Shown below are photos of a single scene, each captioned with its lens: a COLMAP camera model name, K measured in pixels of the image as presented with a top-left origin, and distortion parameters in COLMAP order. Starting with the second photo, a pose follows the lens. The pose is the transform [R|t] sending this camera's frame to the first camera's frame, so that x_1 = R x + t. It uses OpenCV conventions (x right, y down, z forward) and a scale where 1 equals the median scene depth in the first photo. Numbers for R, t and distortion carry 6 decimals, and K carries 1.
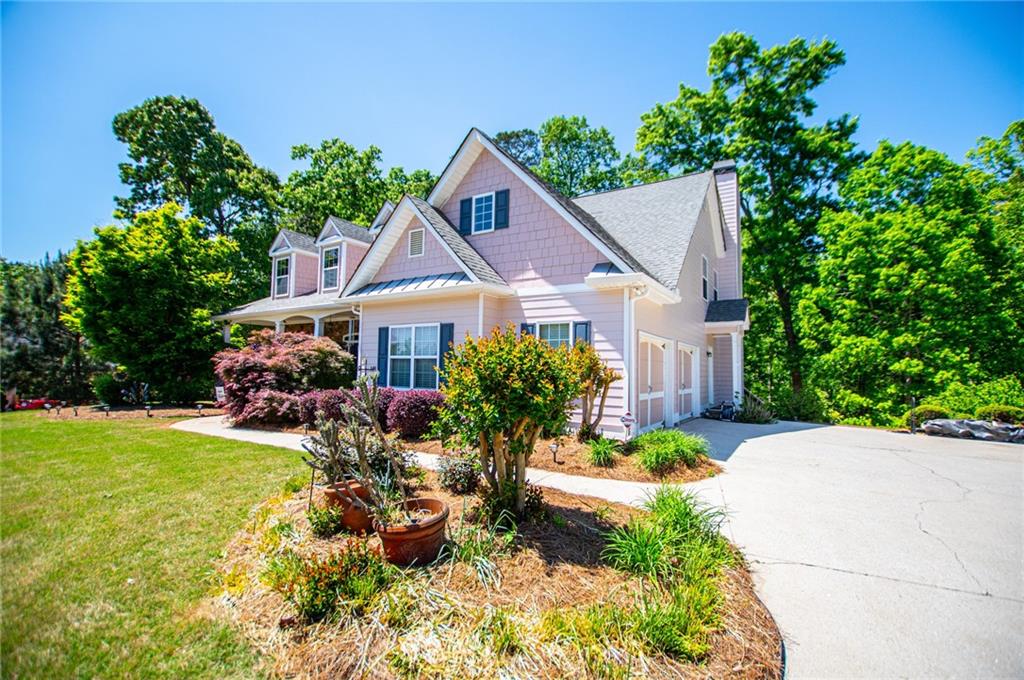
lens RADIAL K [[443.0, 0, 521.8], [0, 443.0, 341.2], [0, 0, 1]] dist [-0.024576, 0.004705]
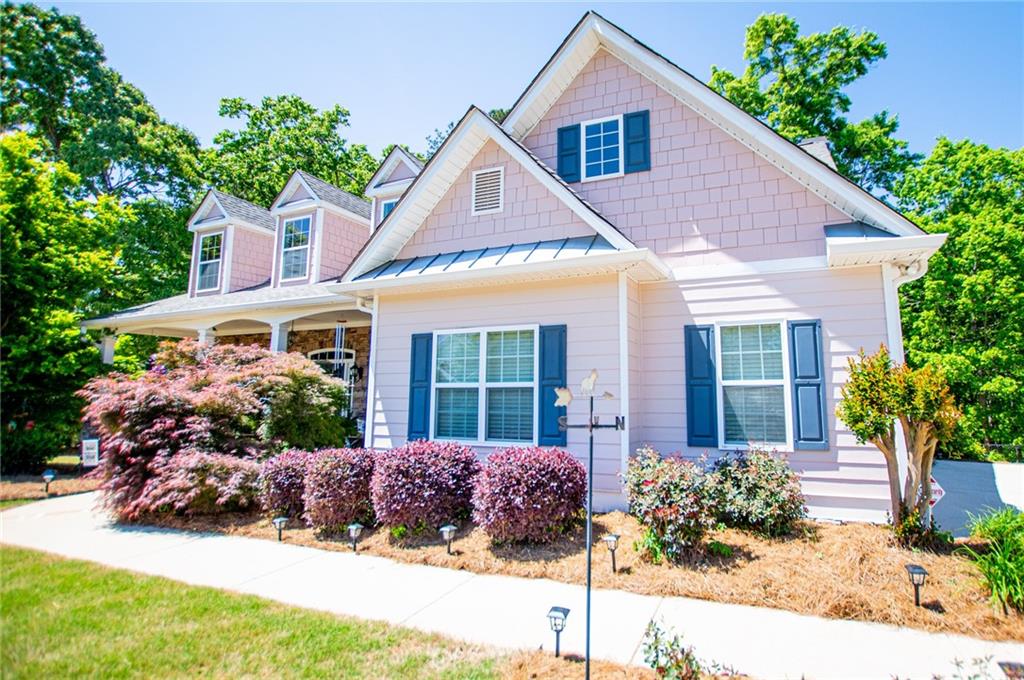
lens RADIAL K [[443.0, 0, 511.7], [0, 443.0, 332.0], [0, 0, 1]] dist [-0.024576, 0.004705]
pose [[0.986097, 0.006484, 0.166042, -0.219594], [0.006067, 0.997167, -0.074972, 0.007547], [-0.166057, 0.074937, 0.983265, 0.308924]]
